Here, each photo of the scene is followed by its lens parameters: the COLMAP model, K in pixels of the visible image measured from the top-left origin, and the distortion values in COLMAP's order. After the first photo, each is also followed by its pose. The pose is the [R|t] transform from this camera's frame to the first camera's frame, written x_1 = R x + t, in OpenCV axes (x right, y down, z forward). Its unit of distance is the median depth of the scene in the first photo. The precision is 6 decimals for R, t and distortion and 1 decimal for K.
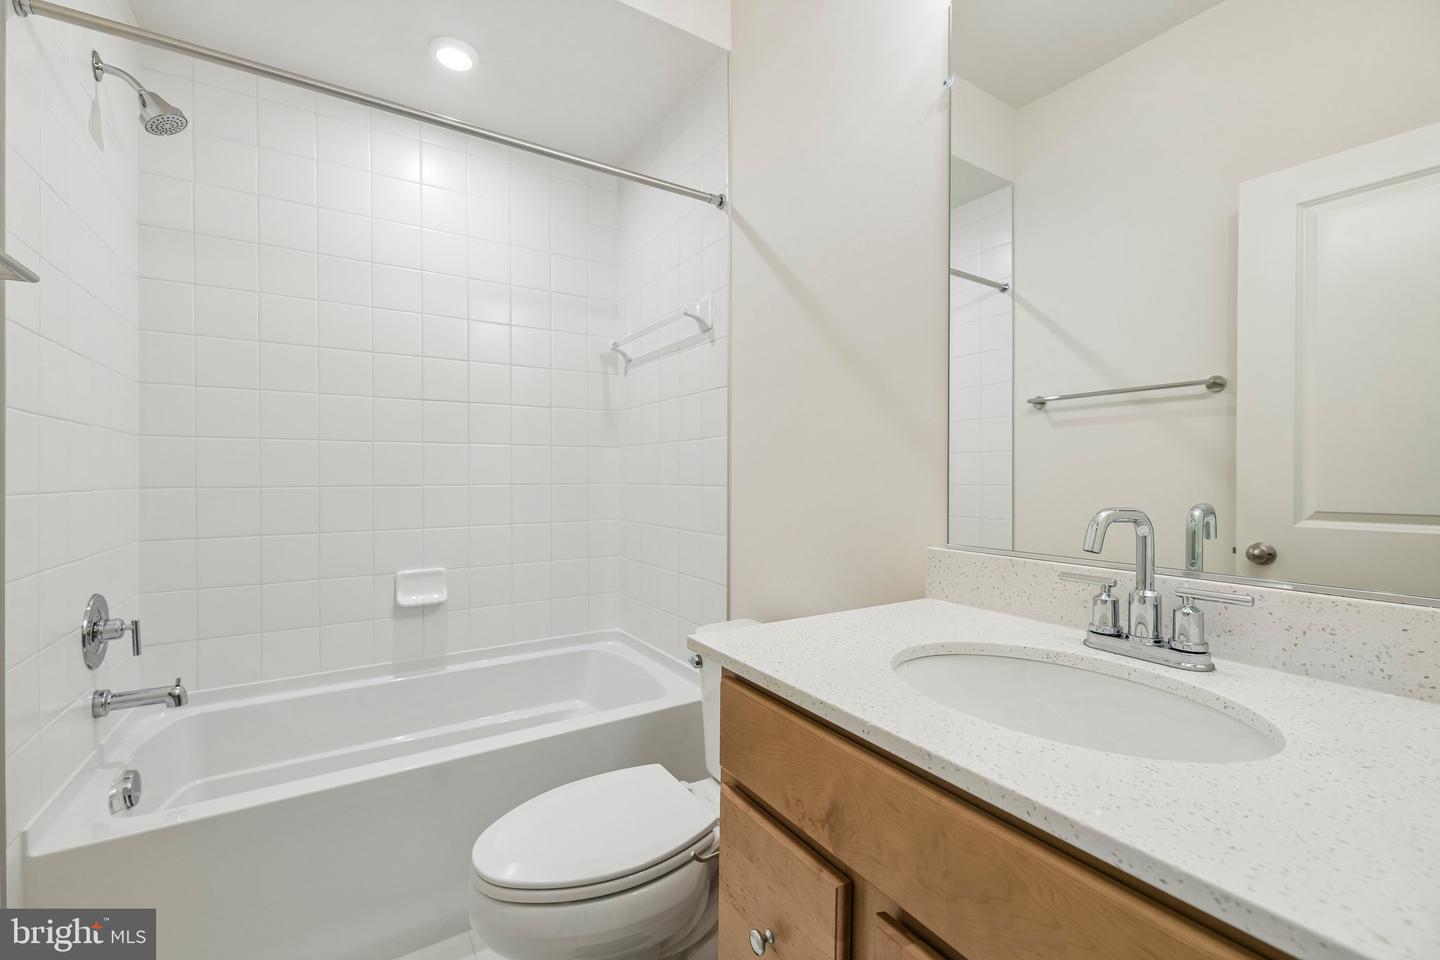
lens RADIAL K [[596.8, 0, 720.0], [0, 596.8, 480.0], [0, 0, 1]] dist [-0.002401, -0.000240]
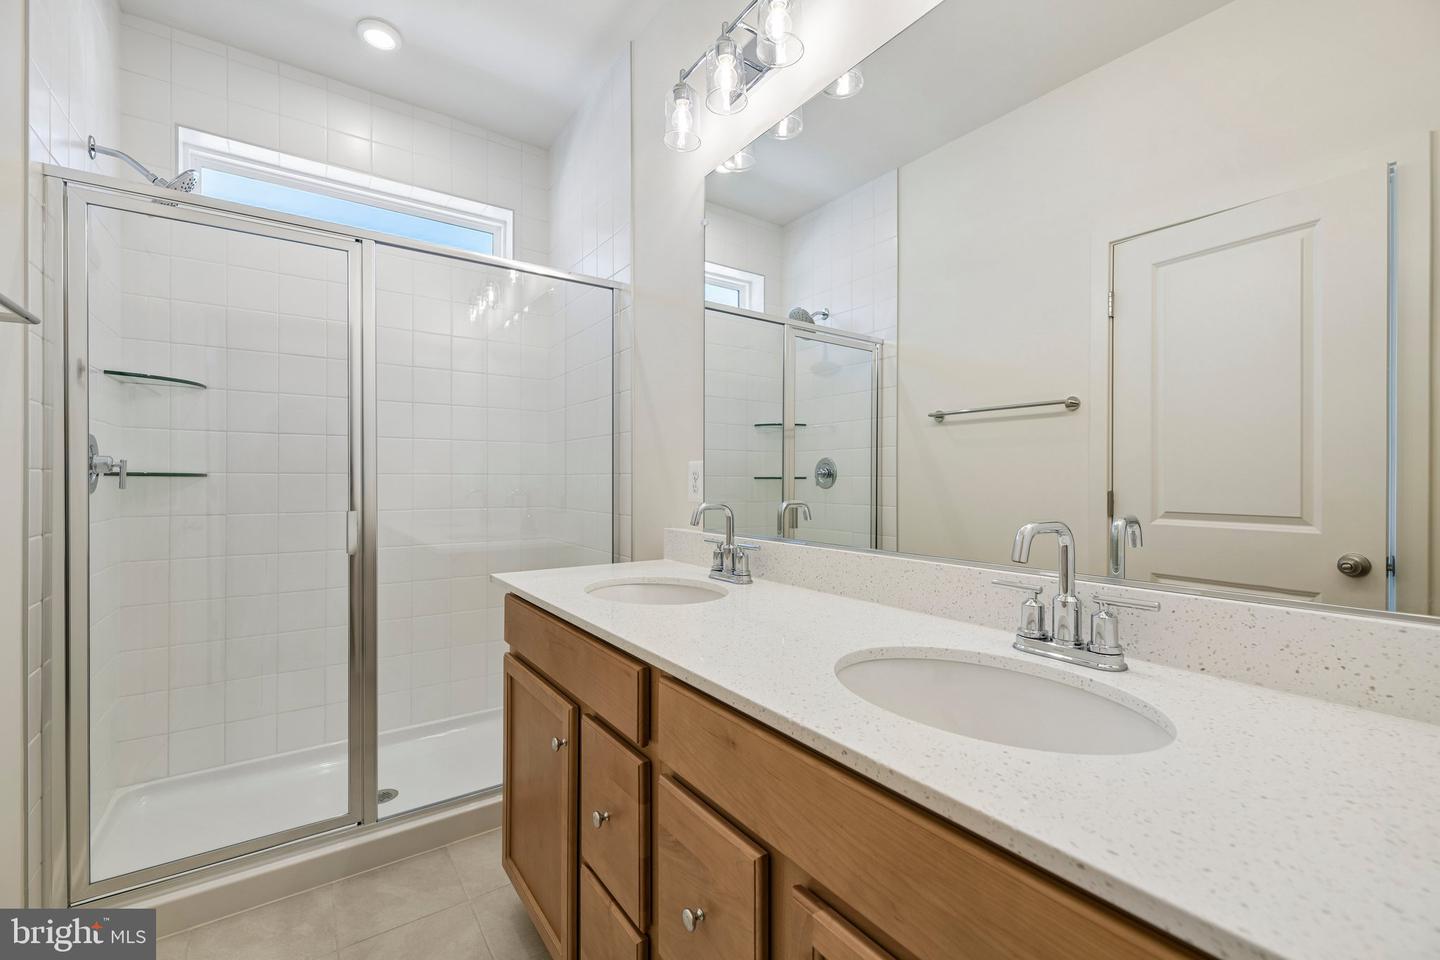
lens RADIAL K [[639.0, 0, 717.0], [0, 639.0, 525.3], [0, 0, 1]] dist [0.002025, 0.000097]
pose [[0.999192, 0.005582, 0.039794, 0.055415], [-0.007911, 0.998249, 0.058619, 0.001061], [-0.039397, -0.058886, 0.997487, -0.091188]]
